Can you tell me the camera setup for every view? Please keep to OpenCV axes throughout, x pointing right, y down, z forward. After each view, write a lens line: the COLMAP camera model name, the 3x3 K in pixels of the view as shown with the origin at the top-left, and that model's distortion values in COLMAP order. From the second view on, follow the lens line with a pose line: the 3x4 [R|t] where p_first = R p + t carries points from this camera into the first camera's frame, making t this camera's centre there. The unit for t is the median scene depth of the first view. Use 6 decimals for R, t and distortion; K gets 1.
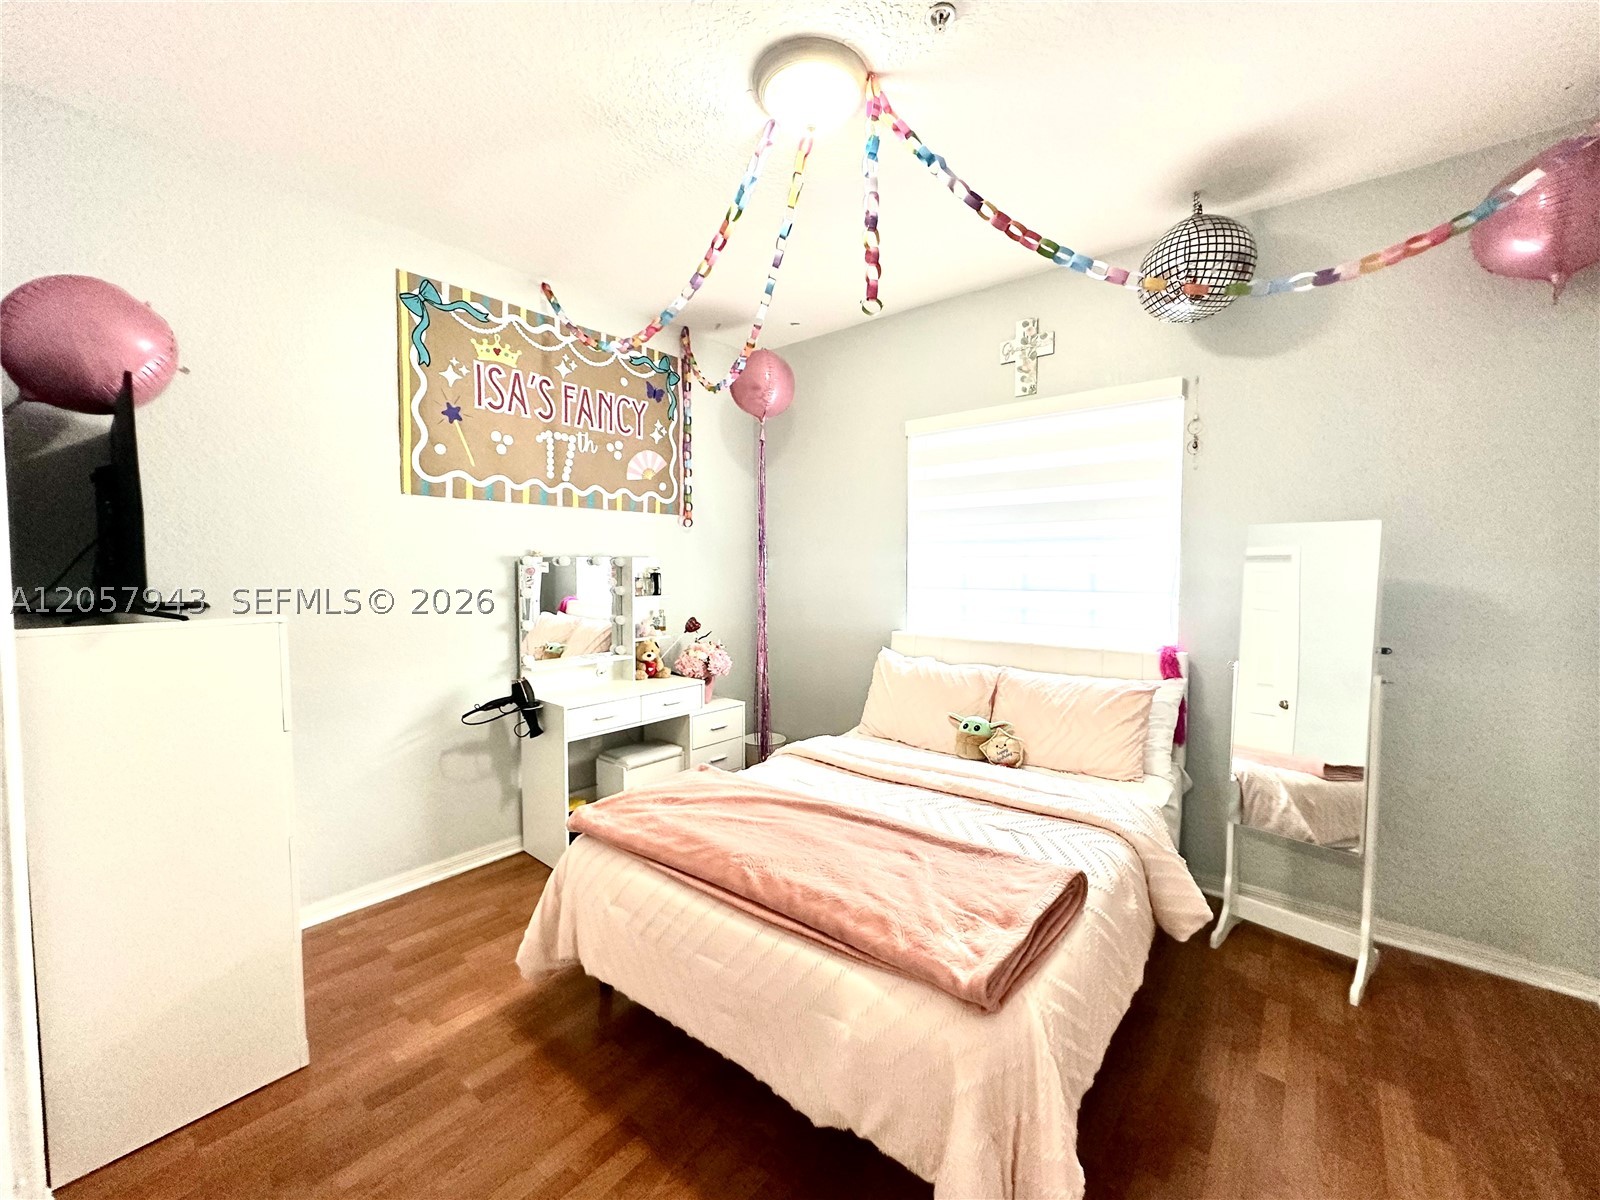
lens RADIAL K [[636.0, 0, 799.8], [0, 636.0, 597.6], [0, 0, 1]] dist [-0.003951, -0.000420]
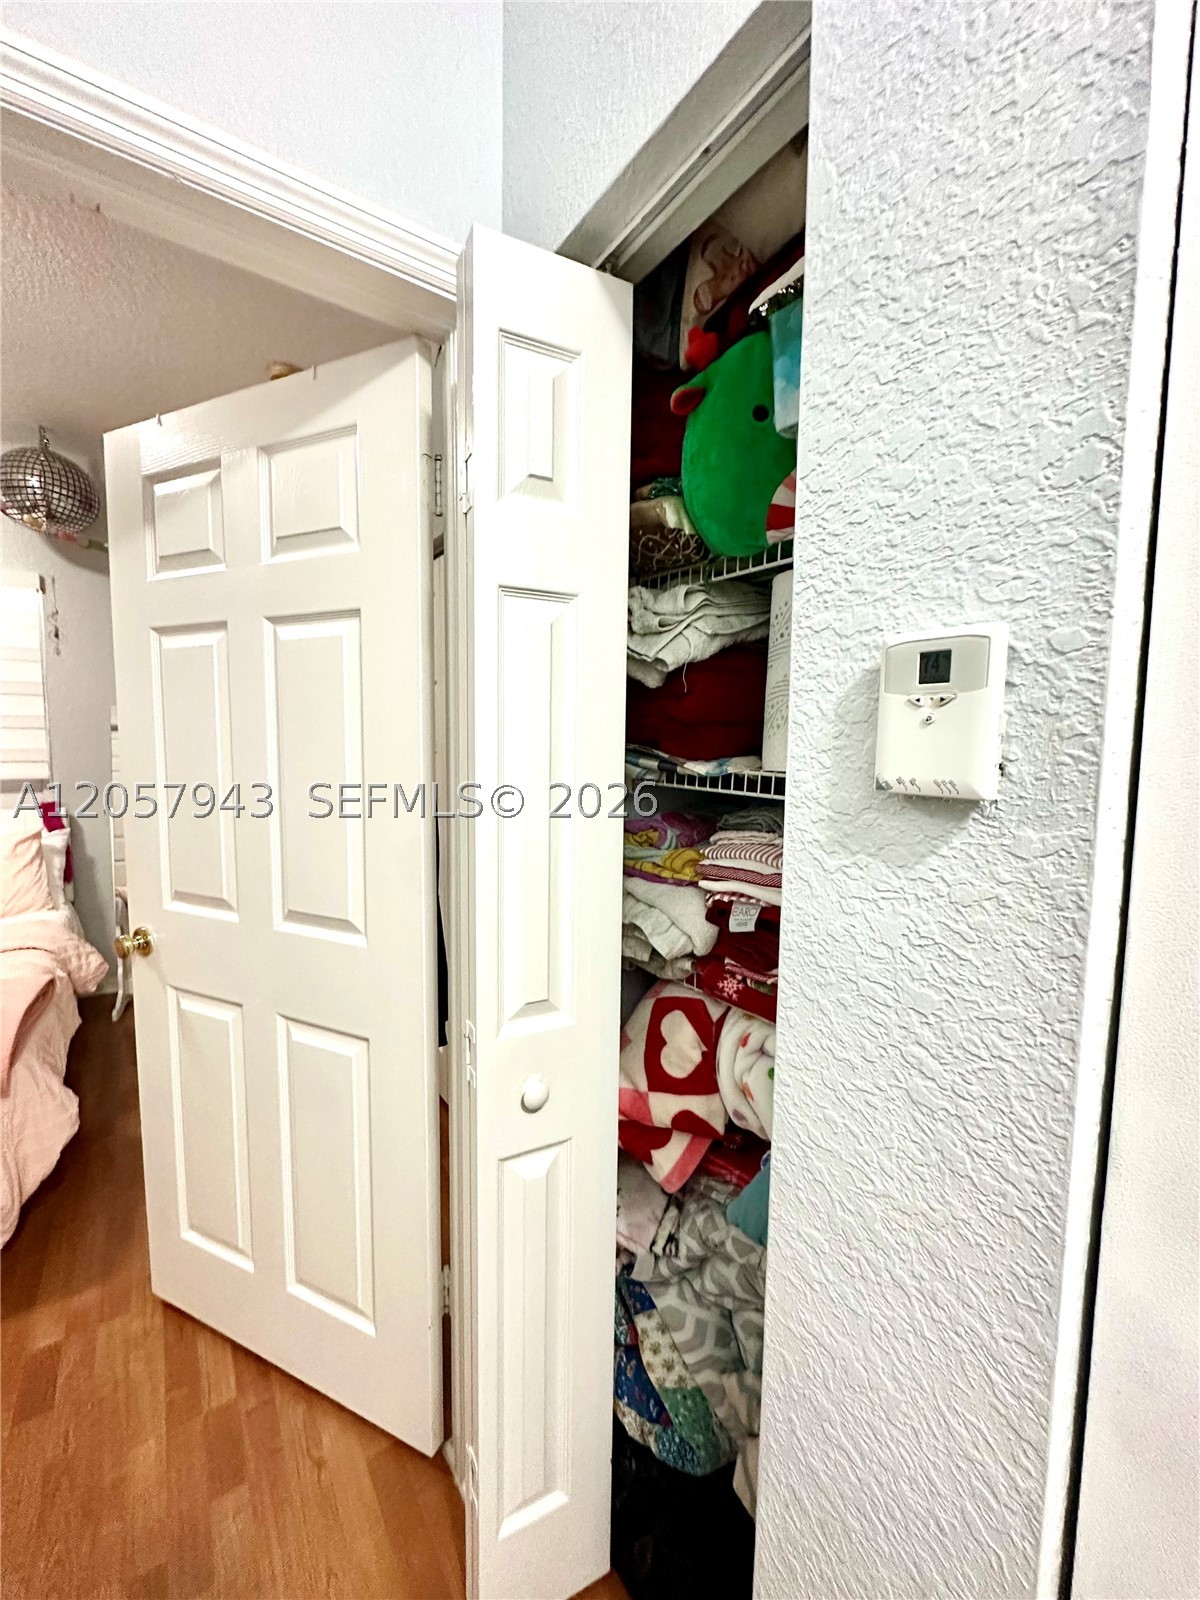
lens RADIAL K [[636.0, 0, 604.8], [0, 636.0, 798.0], [0, 0, 1]] dist [-0.003951, -0.000420]
pose [[0.258472, -0.082241, 0.962512, -0.293110], [0.038529, 0.996454, 0.074795, 0.018334], [-0.965250, 0.017752, 0.260724, -0.314236]]
